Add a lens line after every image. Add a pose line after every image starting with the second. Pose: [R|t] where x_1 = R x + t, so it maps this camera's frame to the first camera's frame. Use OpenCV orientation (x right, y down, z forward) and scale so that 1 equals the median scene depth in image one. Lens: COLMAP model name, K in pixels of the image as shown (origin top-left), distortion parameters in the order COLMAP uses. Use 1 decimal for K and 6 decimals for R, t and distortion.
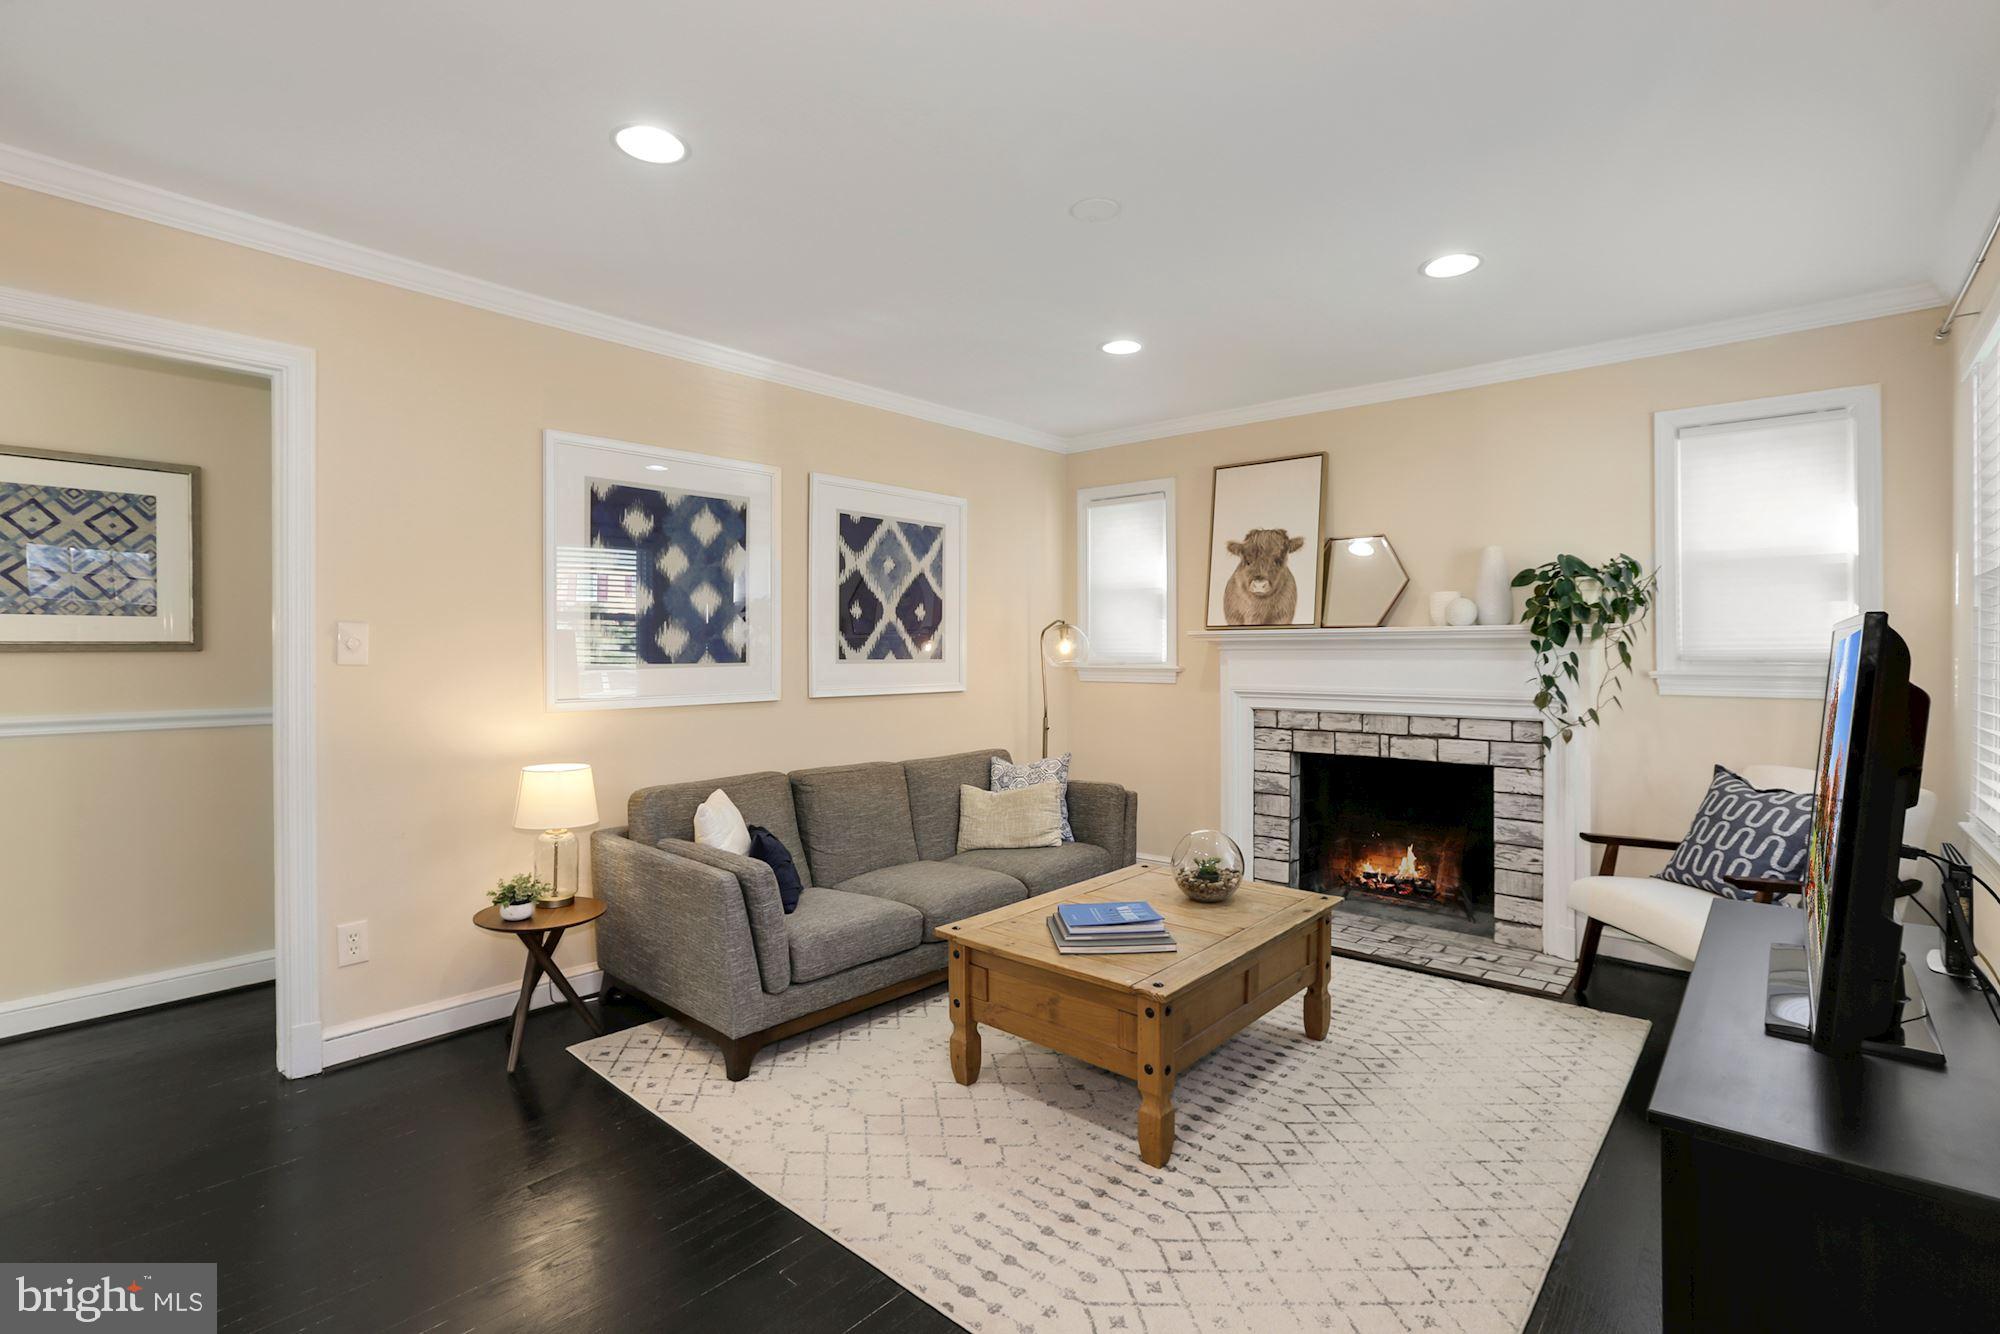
lens RADIAL K [[928.7, 0, 996.4], [0, 928.7, 652.9], [0, 0, 1]] dist [-0.075440, 0.046339]
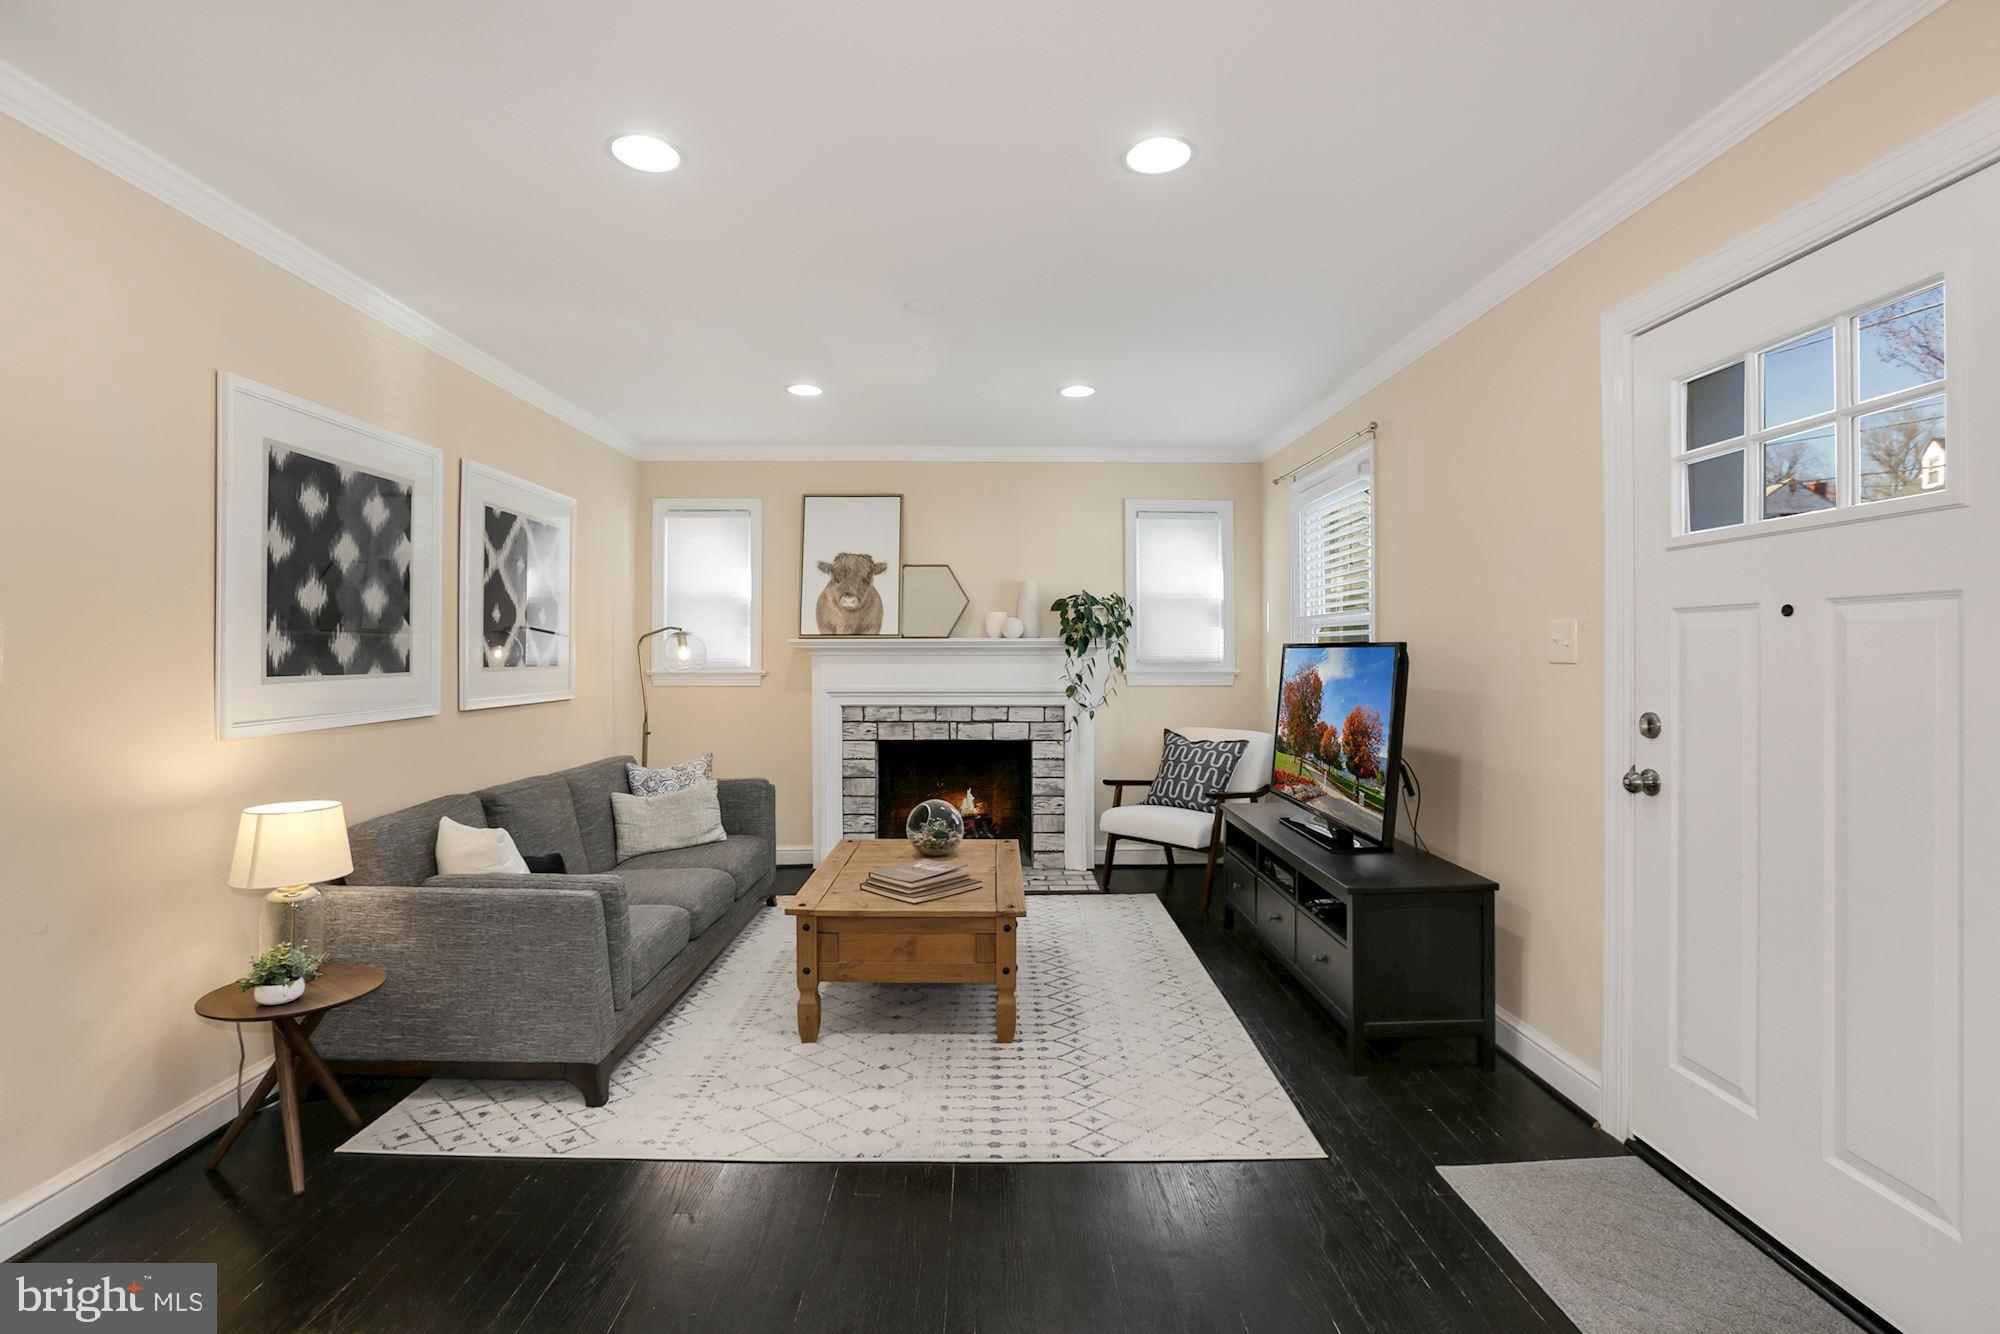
lens RADIAL K [[930.1, 0, 993.2], [0, 930.1, 646.3], [0, 0, 1]] dist [-0.061761, 0.023447]
pose [[0.736235, 0.005233, 0.676705, -0.448112], [0.001063, 0.999960, -0.008889, -0.005237], [-0.676725, 0.007264, 0.736200, 0.005433]]
